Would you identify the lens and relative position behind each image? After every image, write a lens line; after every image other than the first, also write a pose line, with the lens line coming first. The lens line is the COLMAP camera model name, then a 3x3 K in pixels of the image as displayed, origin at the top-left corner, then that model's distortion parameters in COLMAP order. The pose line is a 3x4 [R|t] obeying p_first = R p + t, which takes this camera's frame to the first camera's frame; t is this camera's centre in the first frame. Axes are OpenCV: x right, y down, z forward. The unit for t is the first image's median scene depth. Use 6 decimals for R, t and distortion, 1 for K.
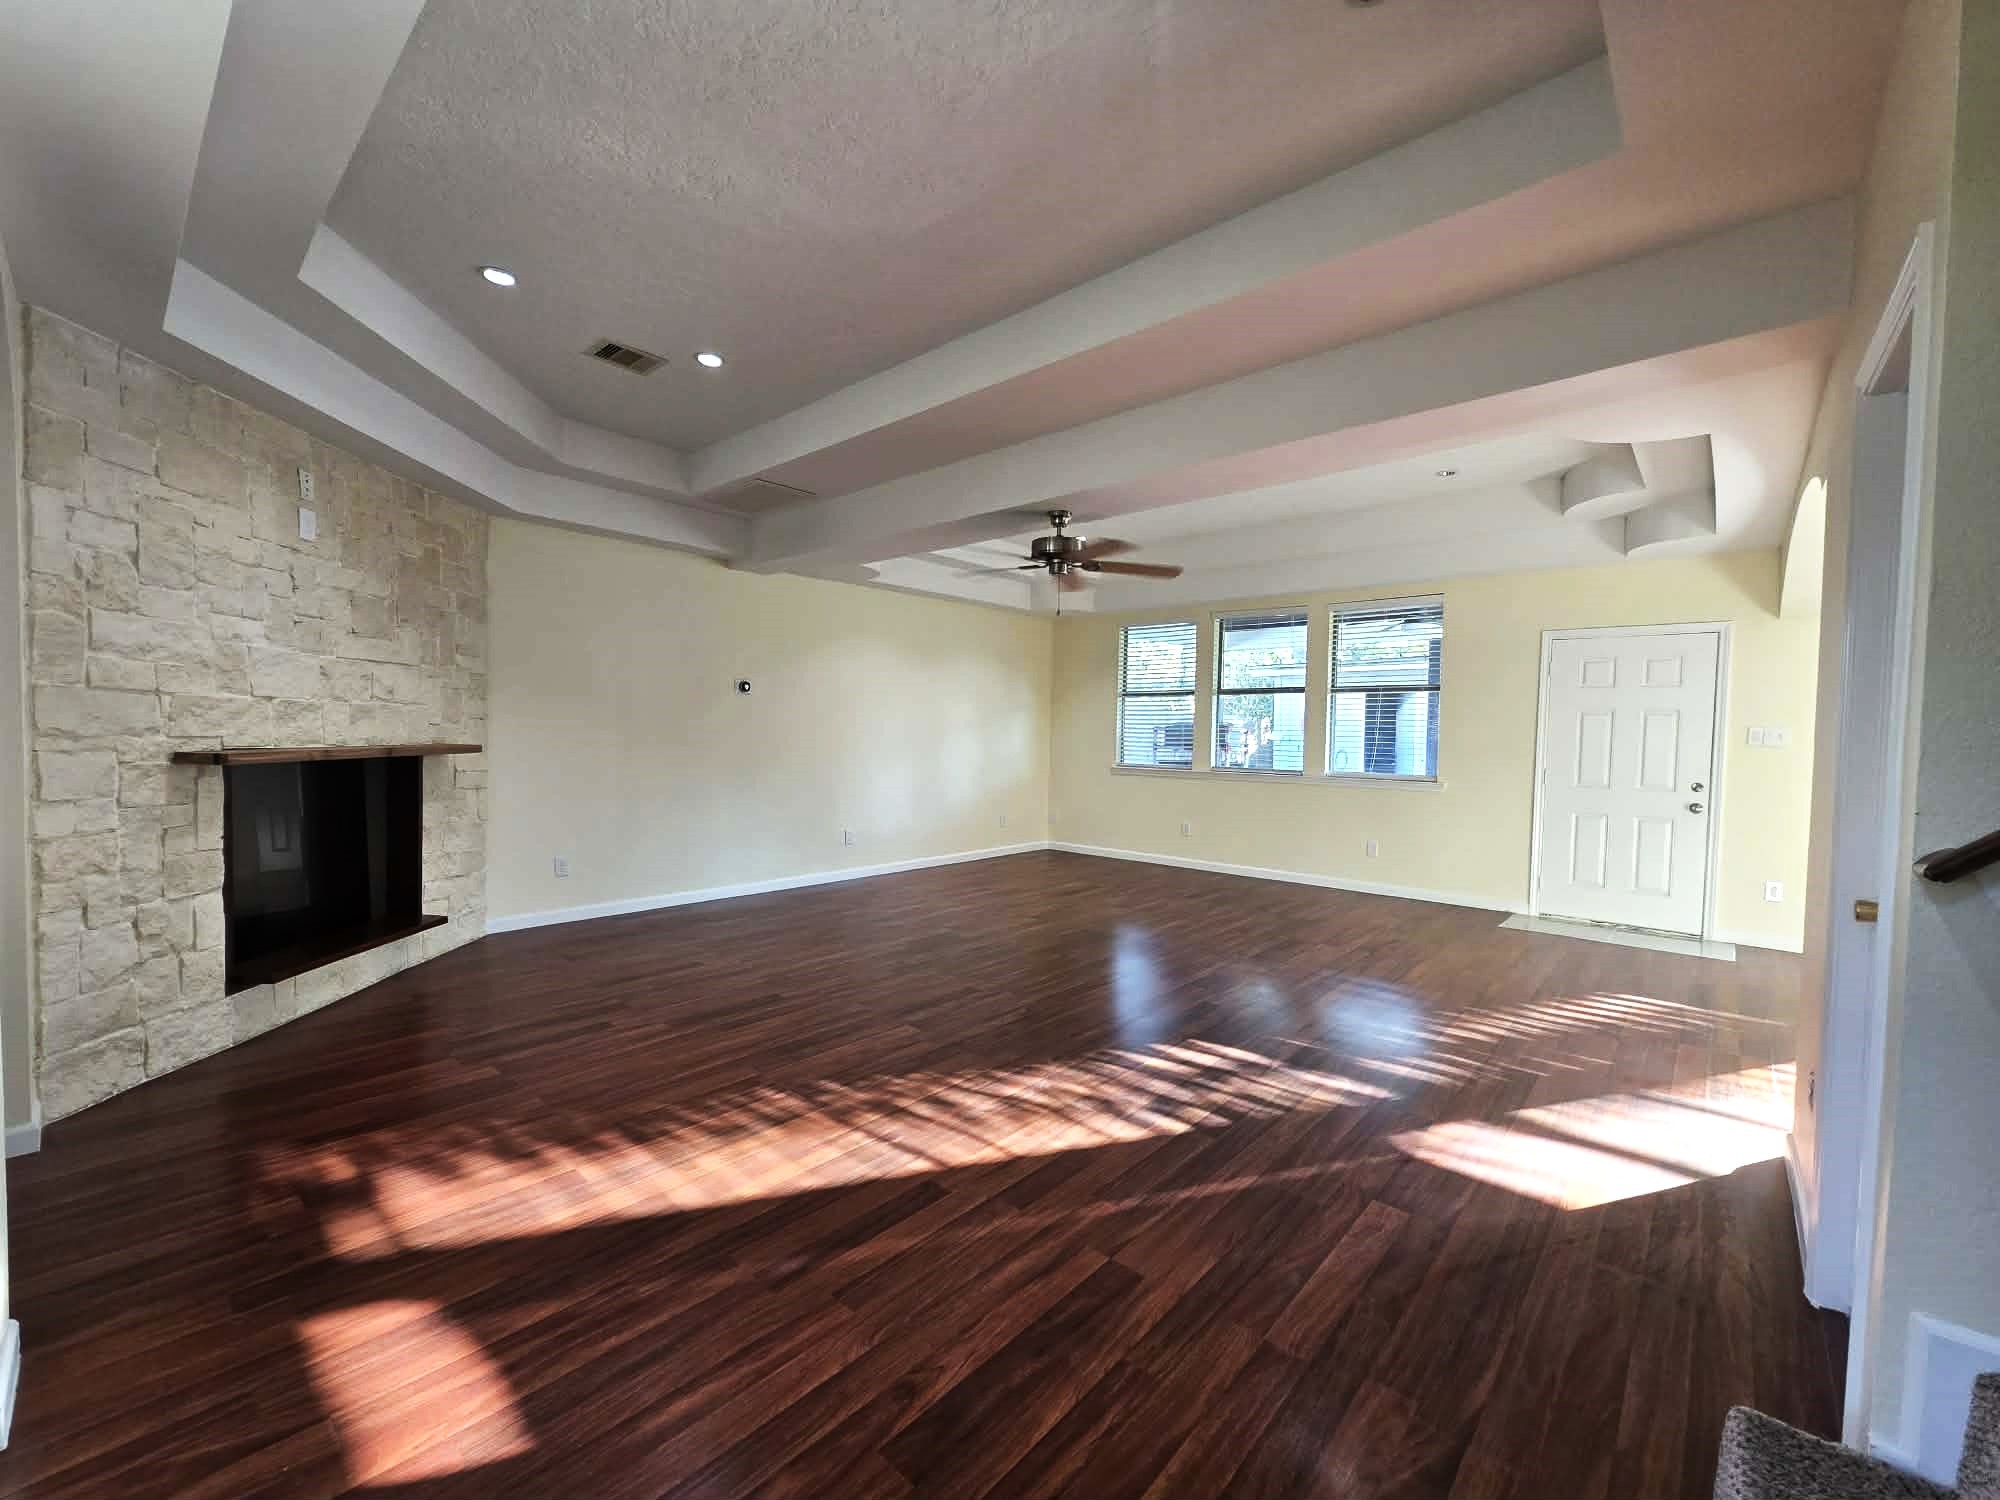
lens RADIAL K [[820.8, 0, 1006.3], [0, 820.8, 755.8], [0, 0, 1]] dist [0.002274, 0.000247]
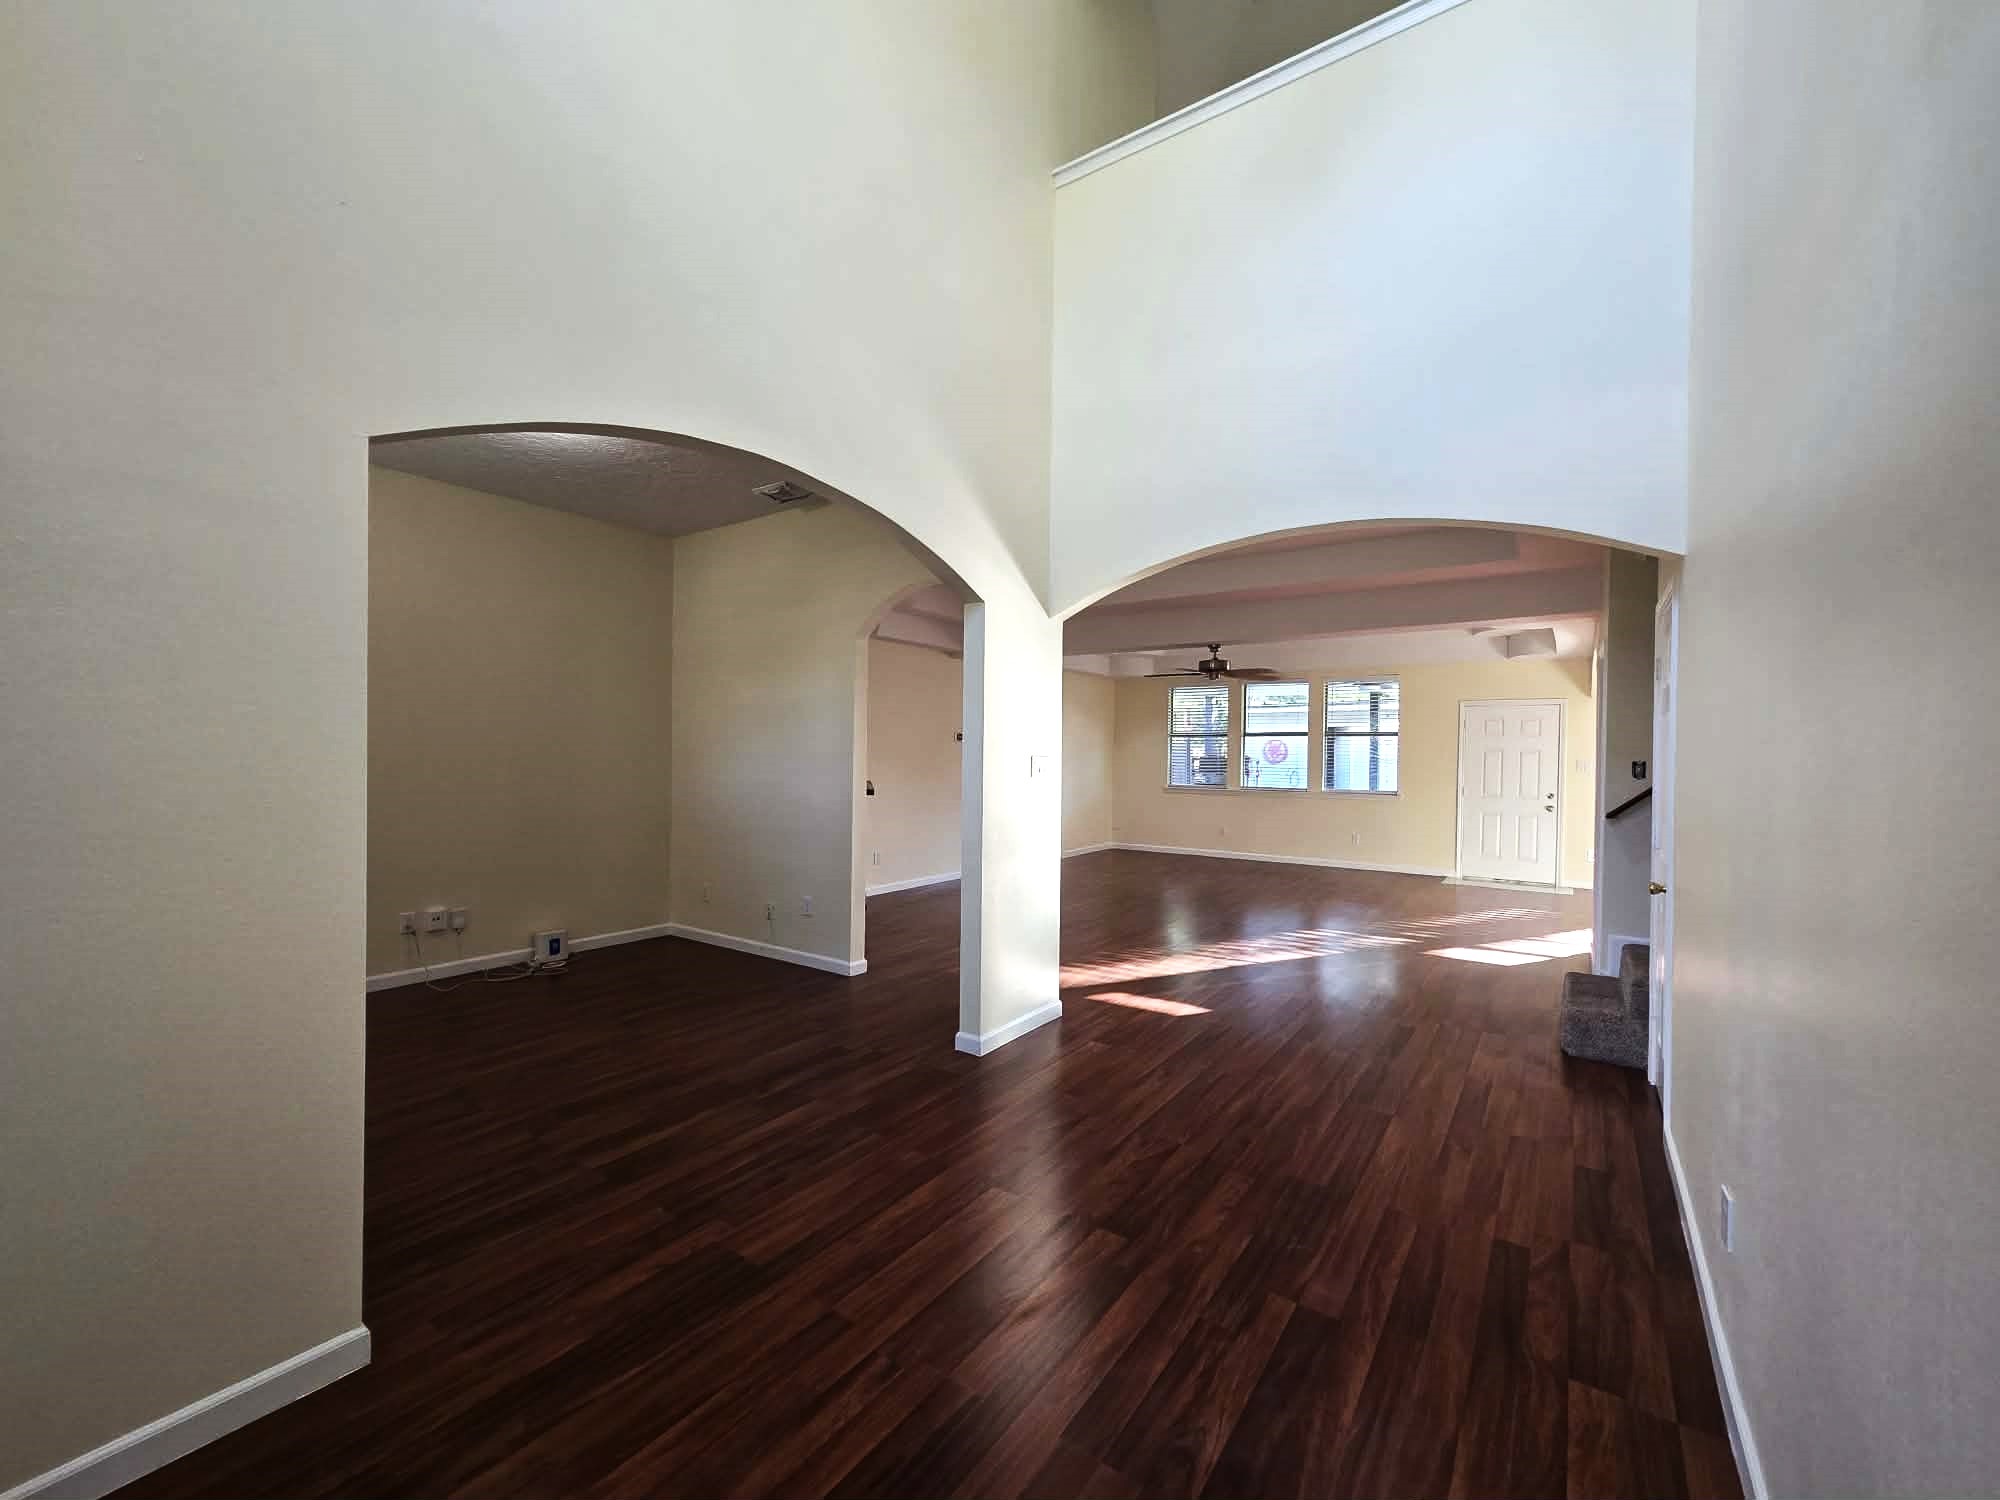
lens RADIAL K [[820.8, 0, 1001.8], [0, 820.8, 755.8], [0, 0, 1]] dist [0.002274, 0.000247]
pose [[0.993757, -0.008200, 0.111268, -0.959853], [0.010725, 0.999698, -0.022122, -0.039715], [-0.111053, 0.023177, 0.993544, -1.136759]]
